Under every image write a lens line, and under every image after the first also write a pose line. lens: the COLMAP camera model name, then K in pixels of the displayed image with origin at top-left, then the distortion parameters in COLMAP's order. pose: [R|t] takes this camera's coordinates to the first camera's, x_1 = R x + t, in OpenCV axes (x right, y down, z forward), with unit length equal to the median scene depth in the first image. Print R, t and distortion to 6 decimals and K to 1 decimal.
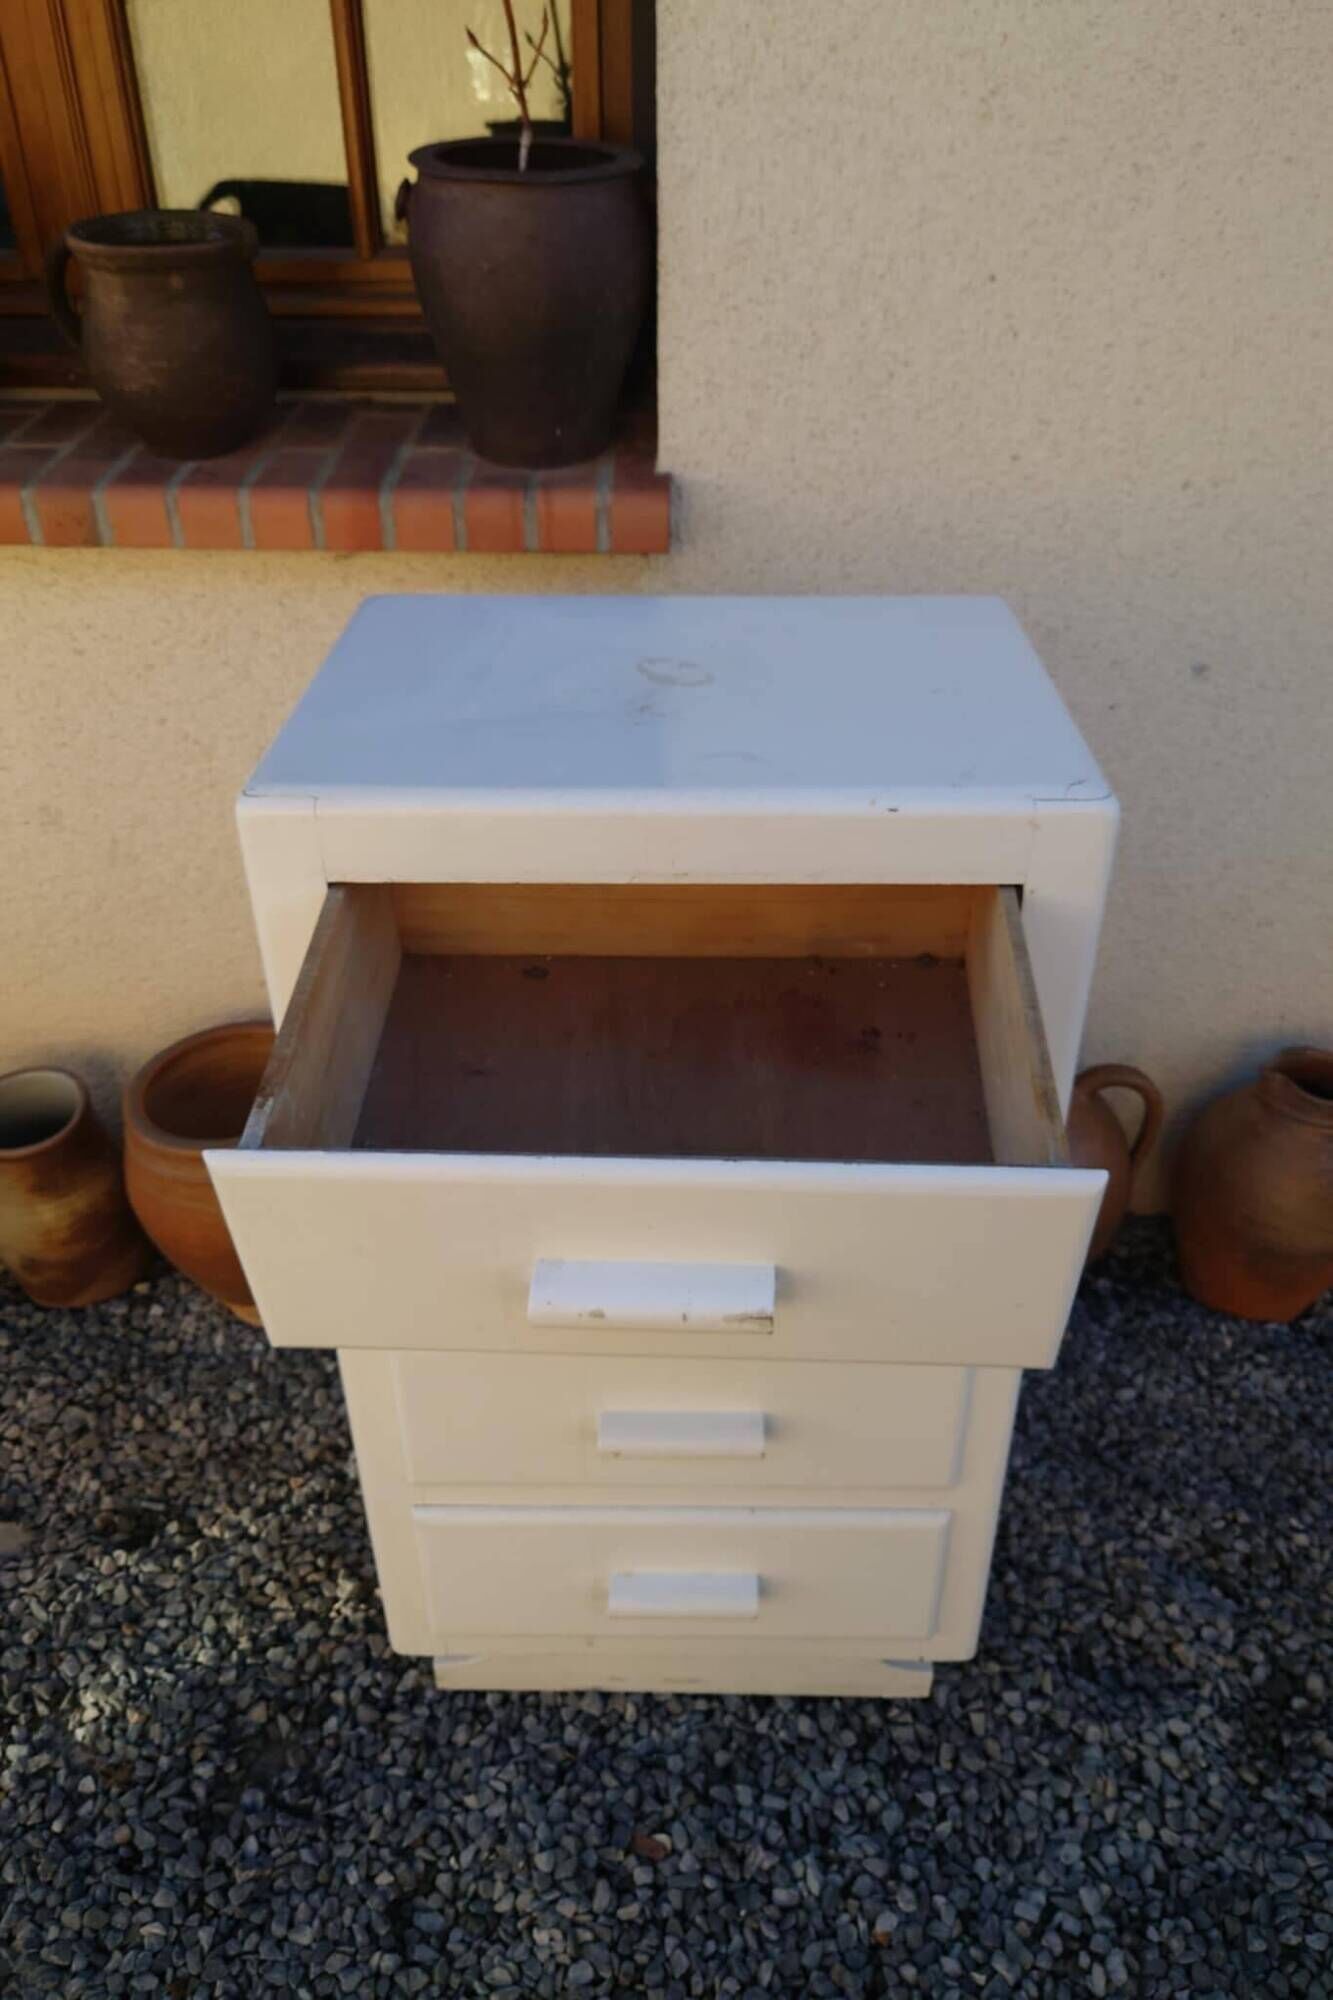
lens RADIAL K [[1413.2, 0, 662.4], [0, 1413.2, 997.1], [0, 0, 1]] dist [0.084081, -0.106454]
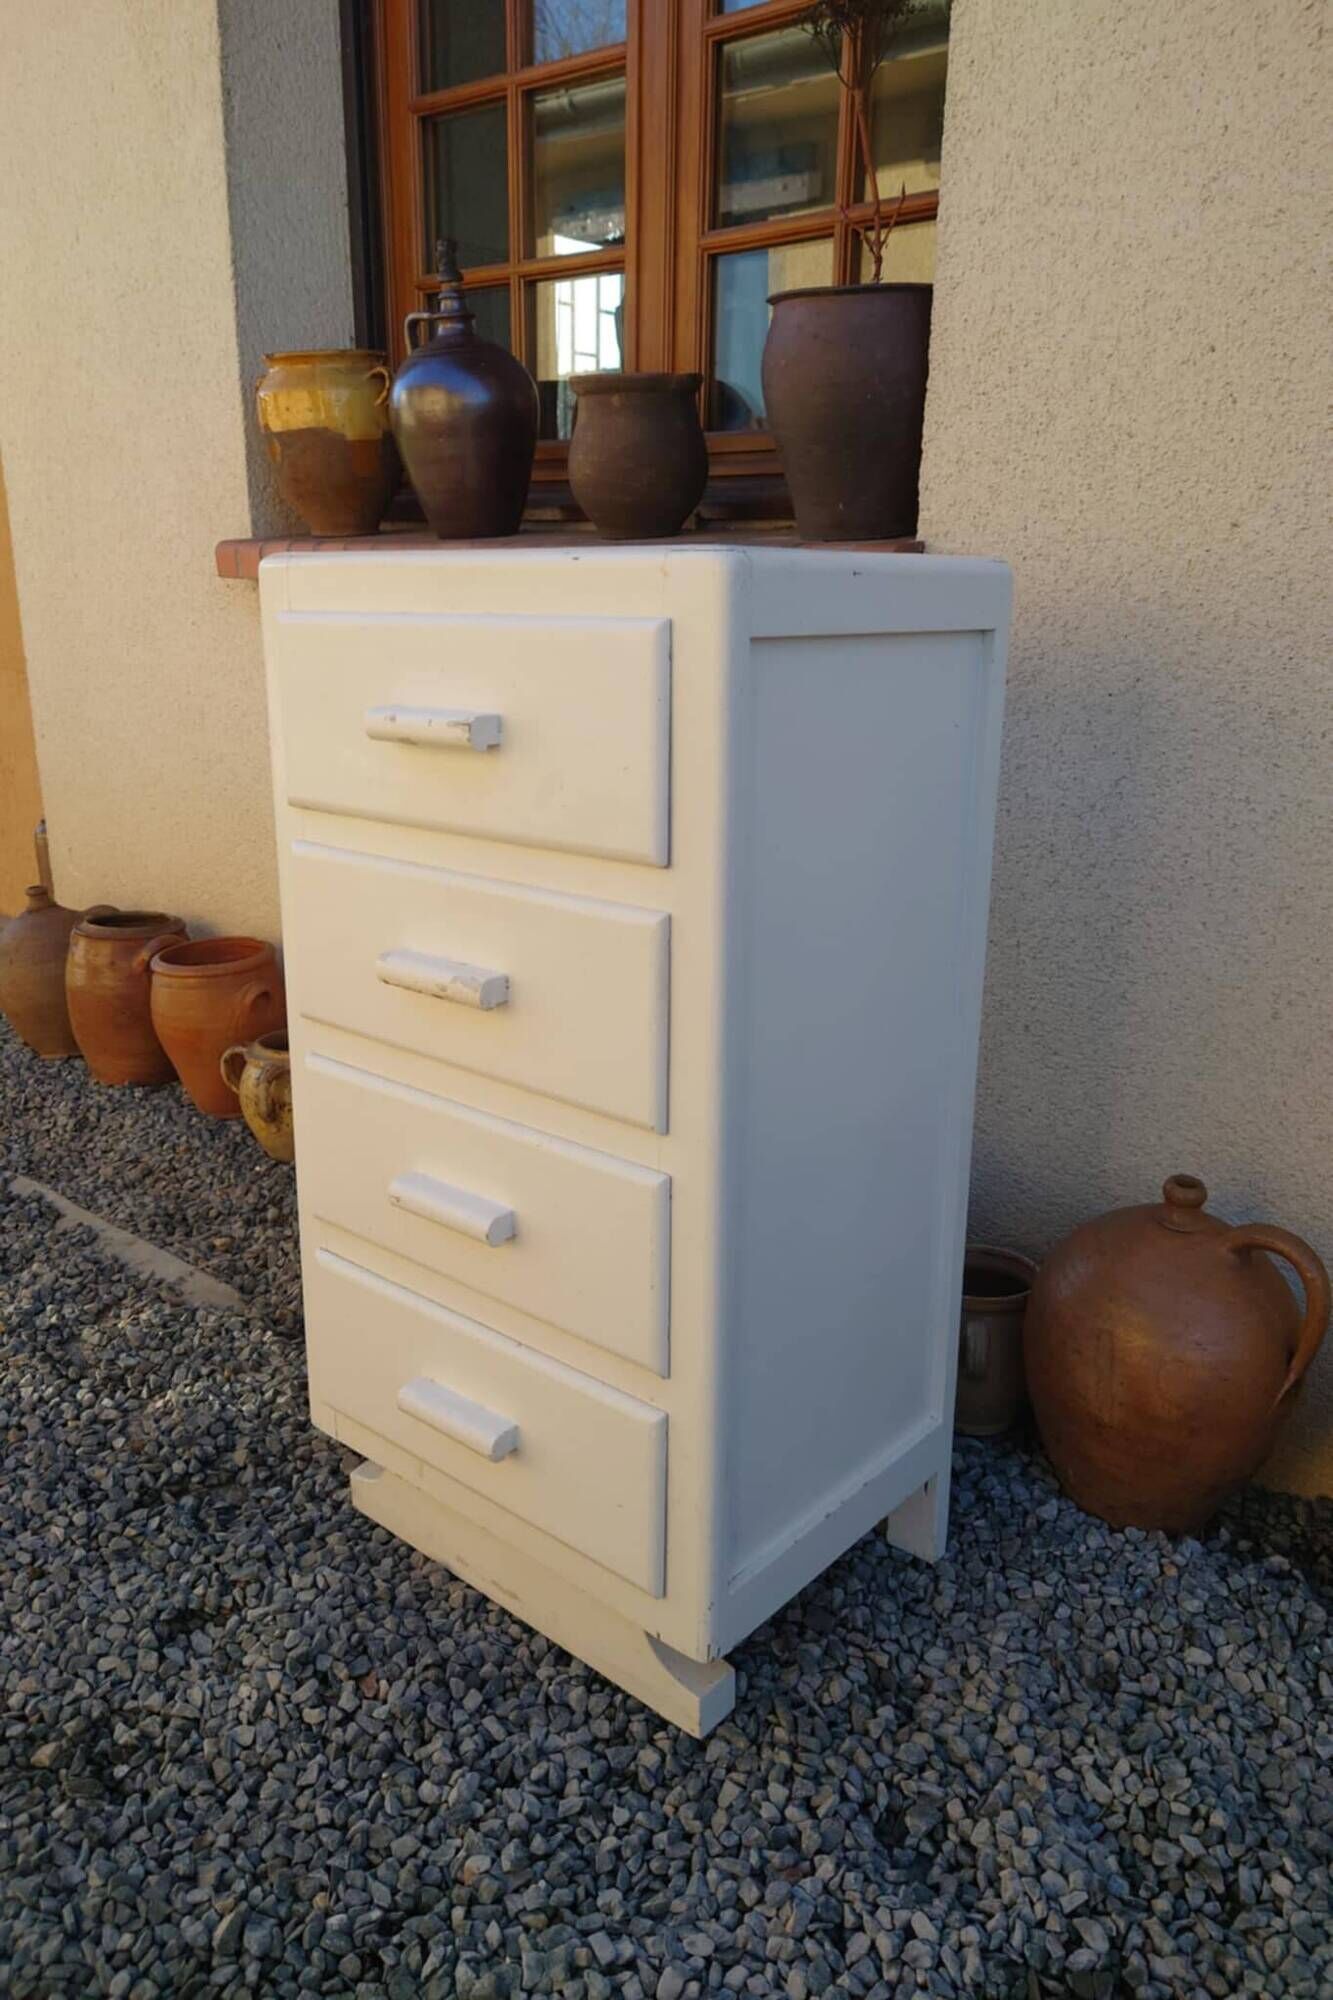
lens RADIAL K [[1401.7, 0, 671.7], [0, 1401.7, 1002.4], [0, 0, 1]] dist [0.085591, -0.095961]
pose [[0.775154, 0.200137, -0.599234, 0.601558], [-0.362092, 0.917993, -0.161794, 0.219806], [0.517712, 0.342394, 0.784054, 0.153118]]
